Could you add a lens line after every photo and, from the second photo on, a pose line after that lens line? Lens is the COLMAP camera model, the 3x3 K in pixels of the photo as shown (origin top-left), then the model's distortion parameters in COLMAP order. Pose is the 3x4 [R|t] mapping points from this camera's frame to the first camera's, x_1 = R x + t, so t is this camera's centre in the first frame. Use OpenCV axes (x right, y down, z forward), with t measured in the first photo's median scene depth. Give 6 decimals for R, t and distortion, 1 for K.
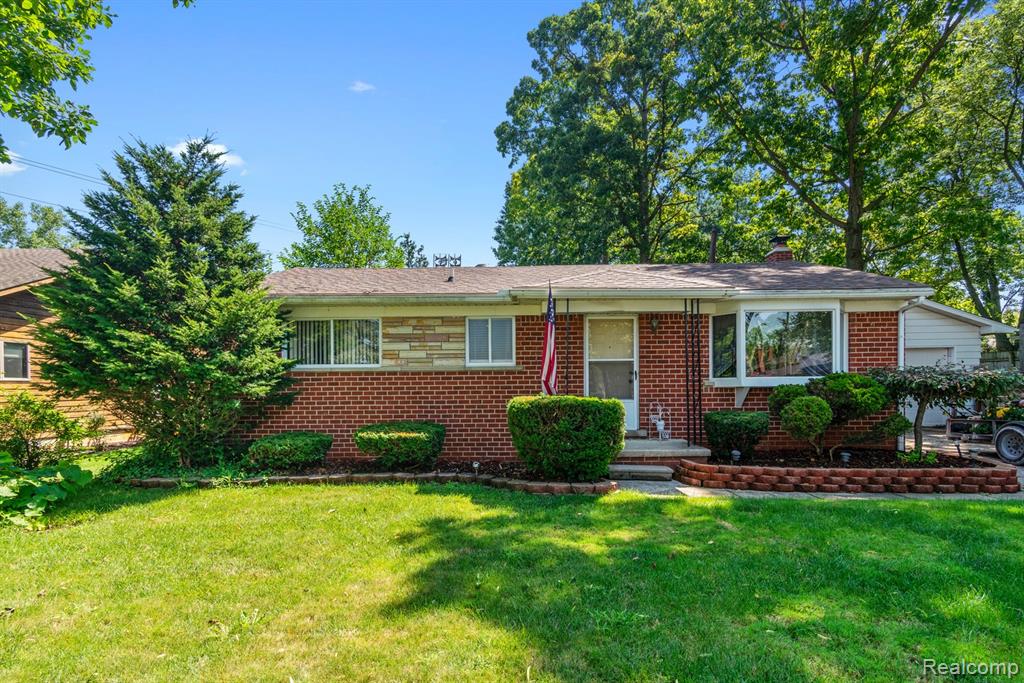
lens RADIAL K [[488.8, 0, 518.4], [0, 488.8, 378.4], [0, 0, 1]] dist [0.006610, 0.000840]
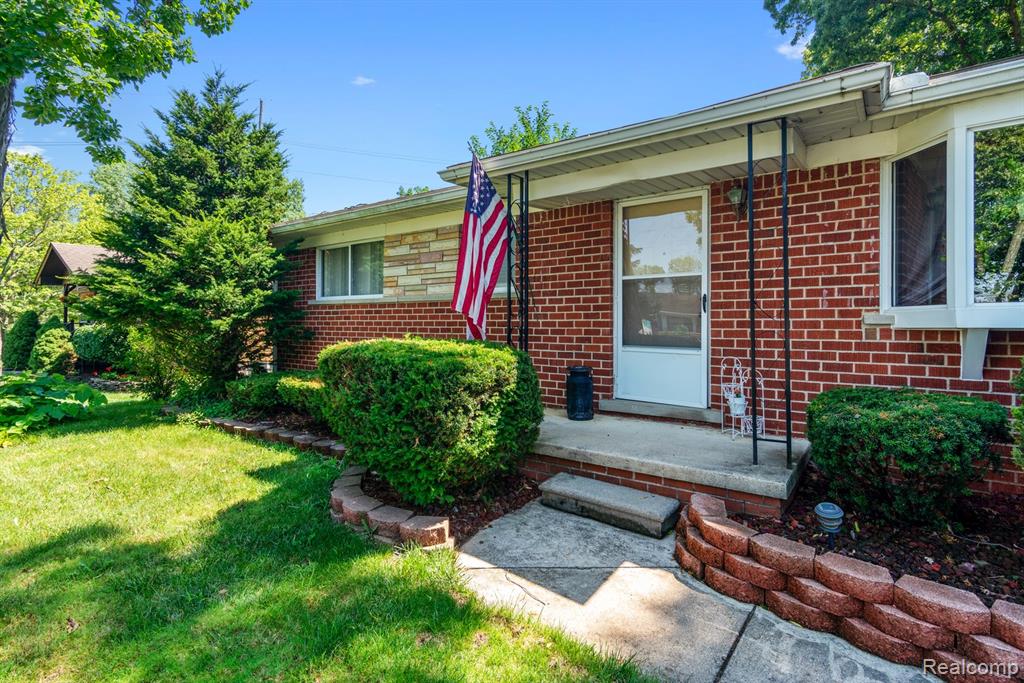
lens RADIAL K [[488.8, 0, 516.7], [0, 488.8, 317.6], [0, 0, 1]] dist [0.006610, 0.000840]
pose [[0.815344, 0.003108, -0.578968, 0.378436], [0.001879, 0.999966, 0.008013, 0.004370], [0.578974, -0.007621, 0.815311, 0.461372]]
